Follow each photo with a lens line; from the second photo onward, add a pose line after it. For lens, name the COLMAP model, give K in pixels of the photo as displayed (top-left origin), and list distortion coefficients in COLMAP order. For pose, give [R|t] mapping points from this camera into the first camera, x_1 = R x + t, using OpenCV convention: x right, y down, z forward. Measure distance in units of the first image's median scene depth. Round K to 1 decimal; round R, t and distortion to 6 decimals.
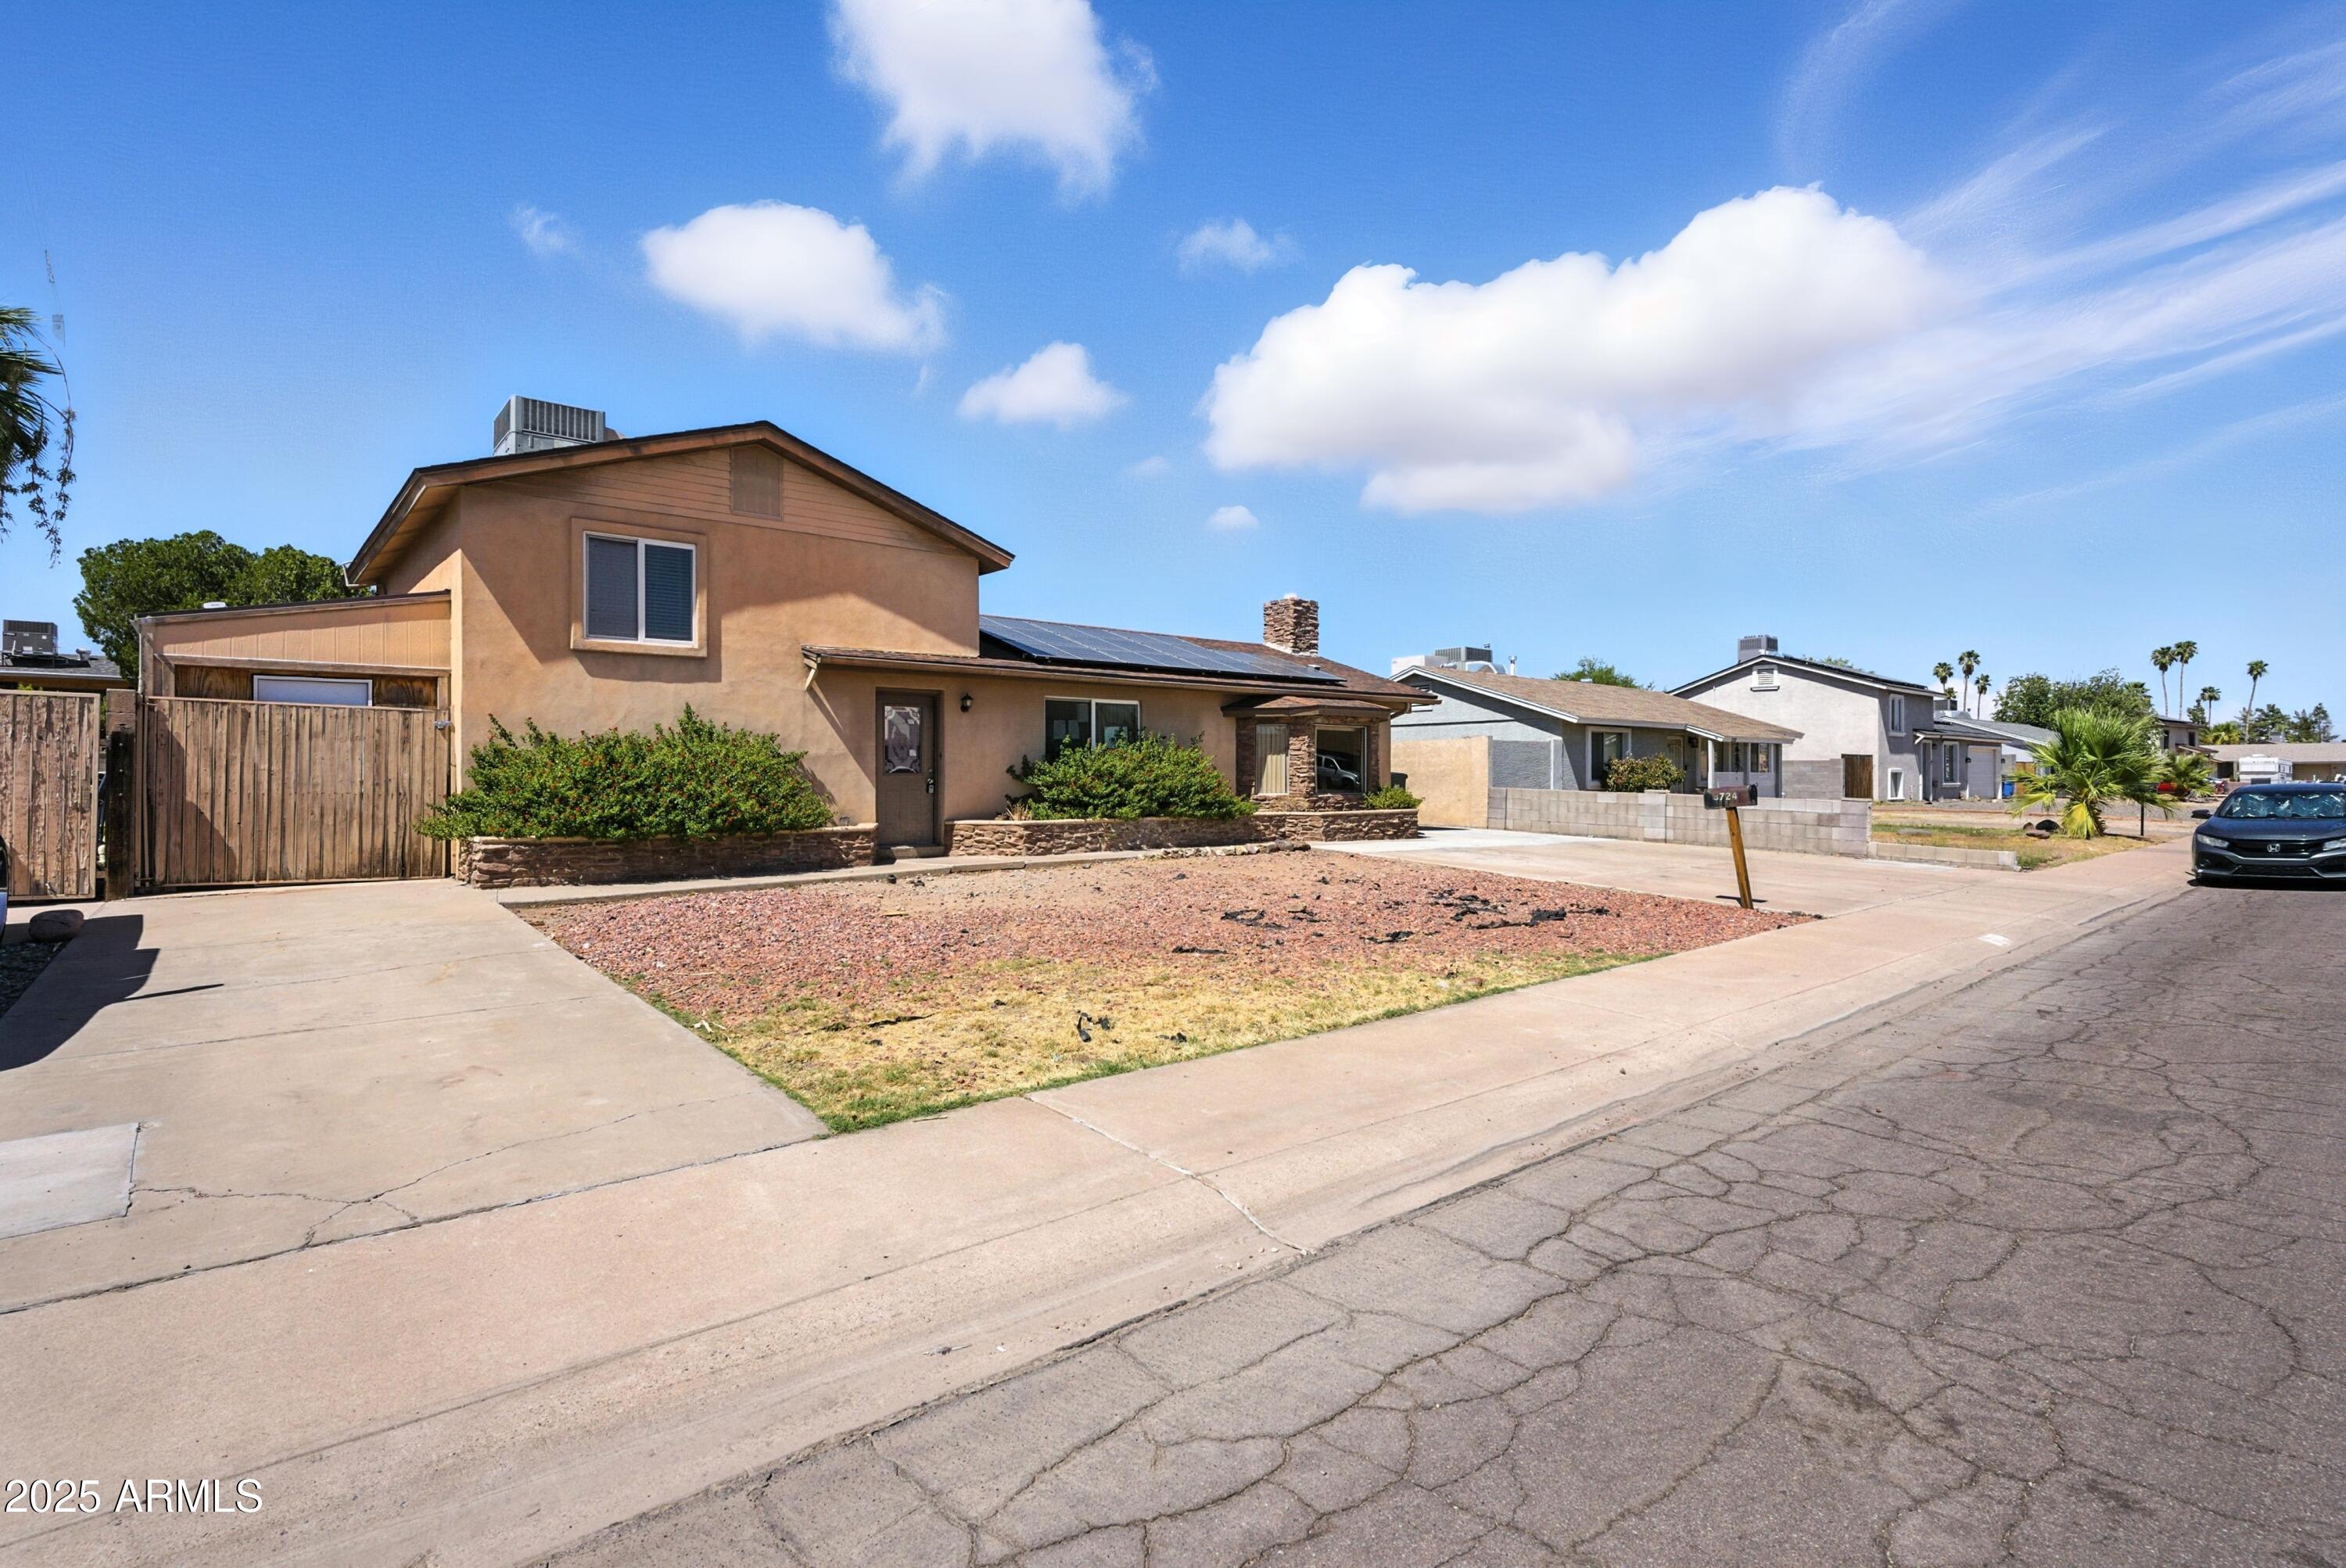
lens RADIAL K [[1130.5, 0, 1173.0], [0, 1130.5, 784.0], [0, 0, 1]] dist [-0.003093, -0.000753]
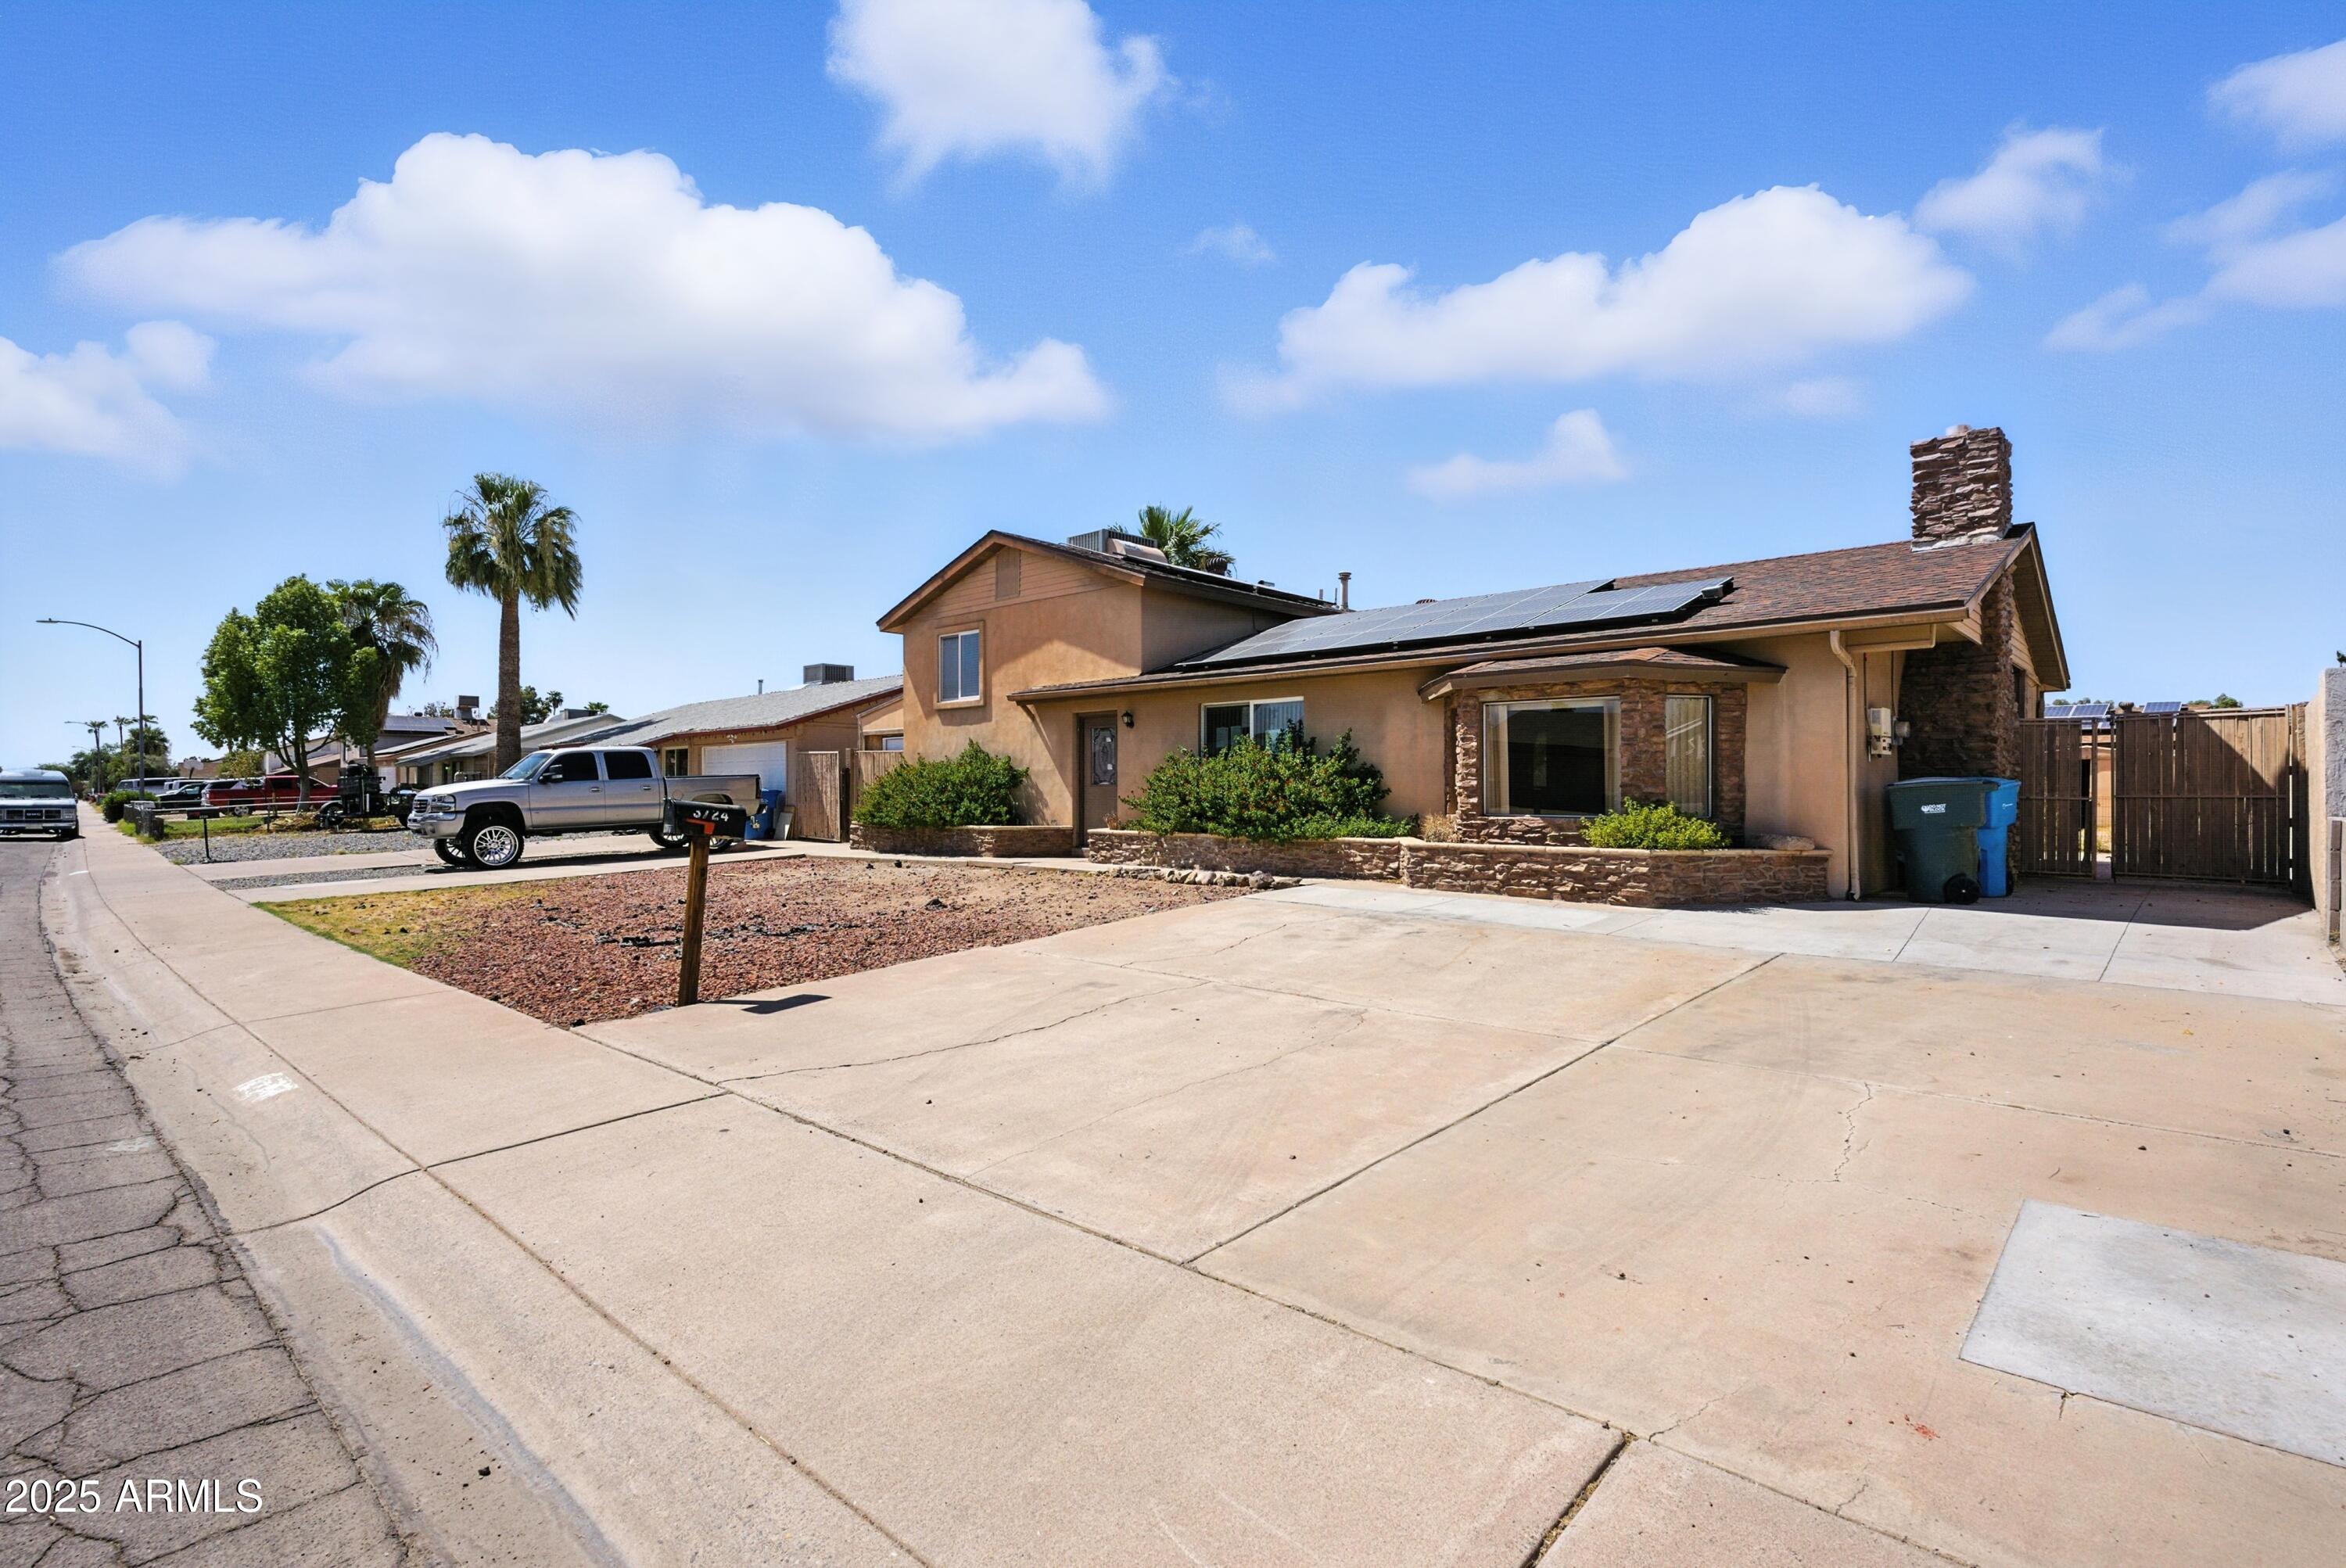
lens RADIAL K [[1115.7, 0, 1177.7], [0, 1115.7, 774.4], [0, 0, 1]] dist [0.029083, -0.030587]
pose [[0.112385, -0.013607, -0.993572, 0.987902], [-0.006996, 0.999871, -0.014484, -0.004482], [0.993640, 0.008579, 0.112275, 1.040962]]
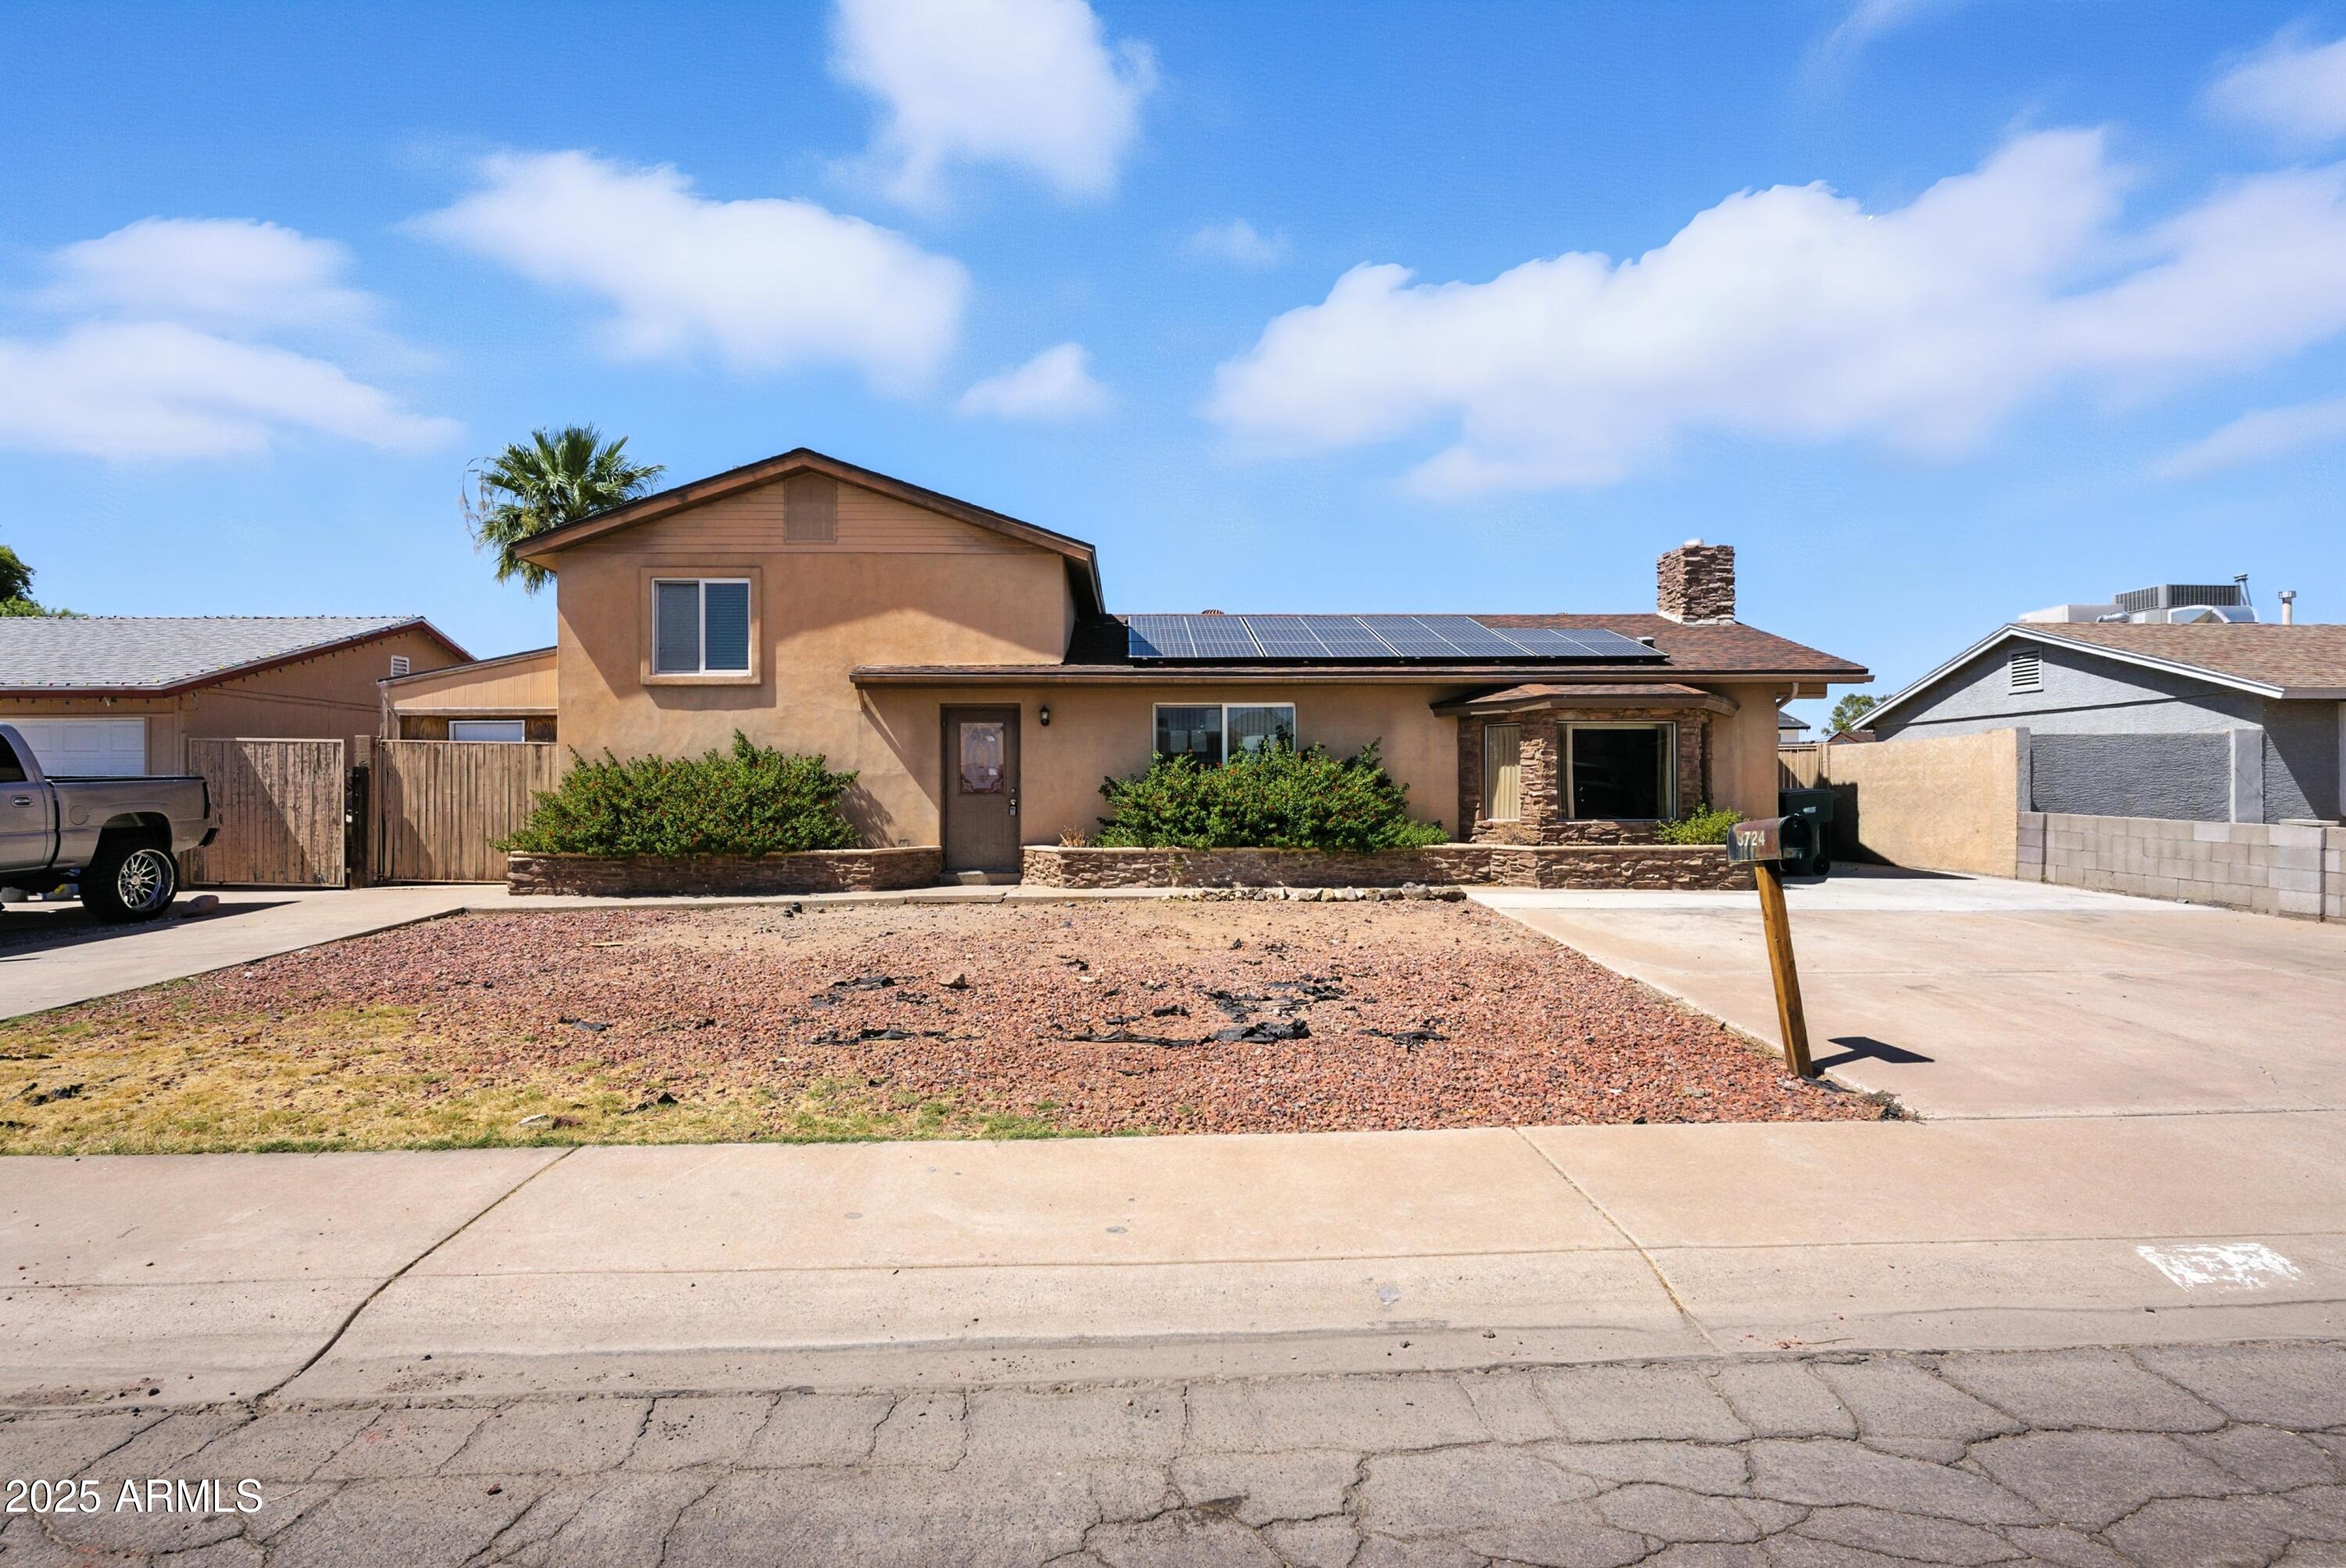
lens RADIAL K [[1140.7, 0, 1174.3], [0, 1140.7, 794.9], [0, 0, 1]] dist [0.001515, -0.000979]
pose [[0.780017, -0.002016, -0.625755, 0.524724], [-0.000891, 0.999990, -0.004333, -0.005021], [0.625758, 0.003937, 0.780007, 0.398196]]
